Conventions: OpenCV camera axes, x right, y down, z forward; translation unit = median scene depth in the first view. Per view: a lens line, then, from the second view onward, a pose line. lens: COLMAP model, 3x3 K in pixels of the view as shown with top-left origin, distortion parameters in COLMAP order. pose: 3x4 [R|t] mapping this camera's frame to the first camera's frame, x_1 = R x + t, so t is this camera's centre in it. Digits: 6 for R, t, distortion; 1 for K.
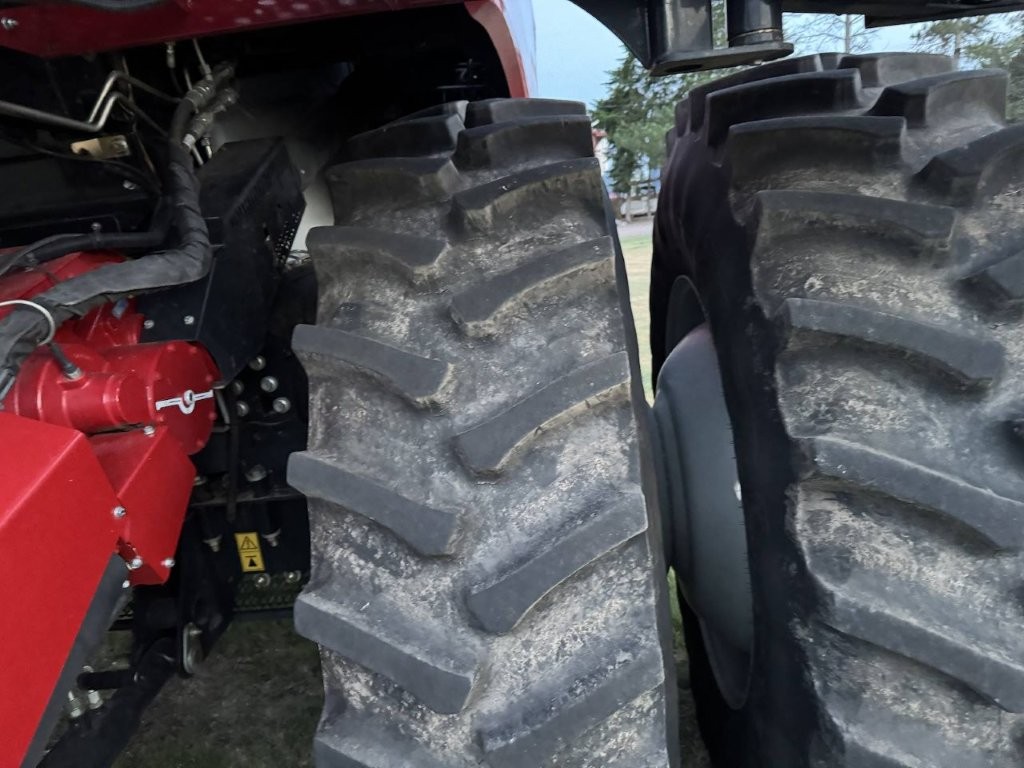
lens RADIAL K [[751.3, 0, 512.0], [0, 751.3, 384.0], [0, 0, 1]] dist [0.074282, -0.102779]
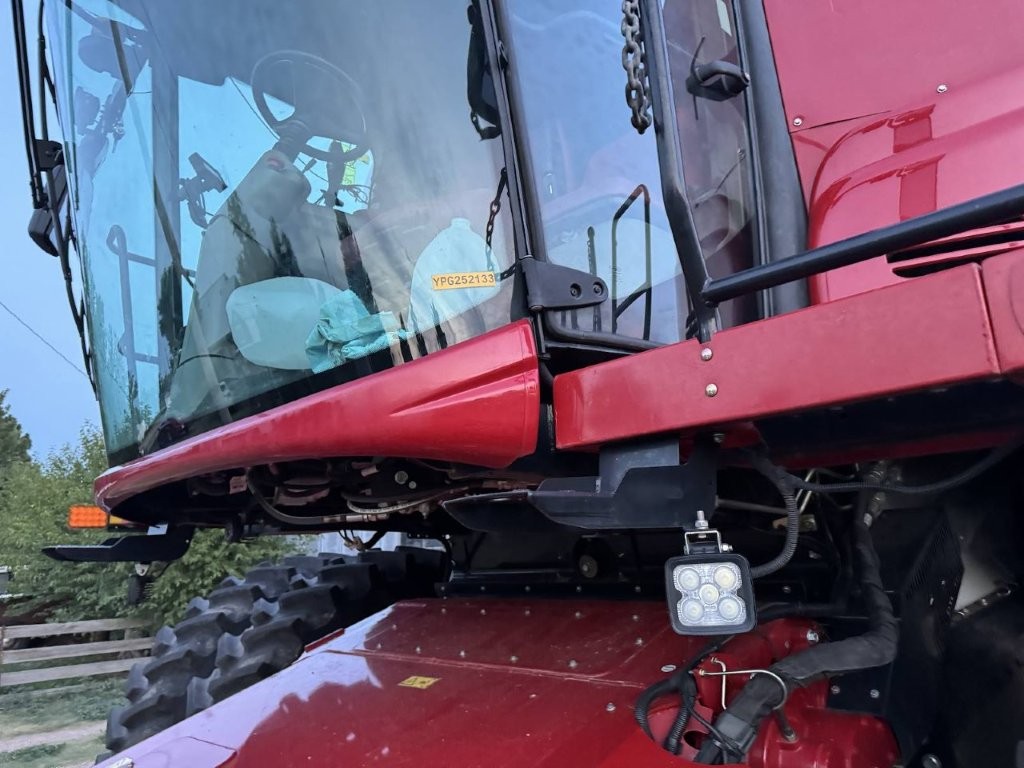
lens RADIAL K [[723.5, 0, 506.3], [0, 723.5, 384.0], [0, 0, 1]] dist [0.085643, -0.082623]
pose [[0.750073, -0.061929, -0.658449, -0.107141], [-0.194949, 0.930666, -0.309607, -0.071519], [0.631970, 0.360592, 0.685994, -0.222410]]
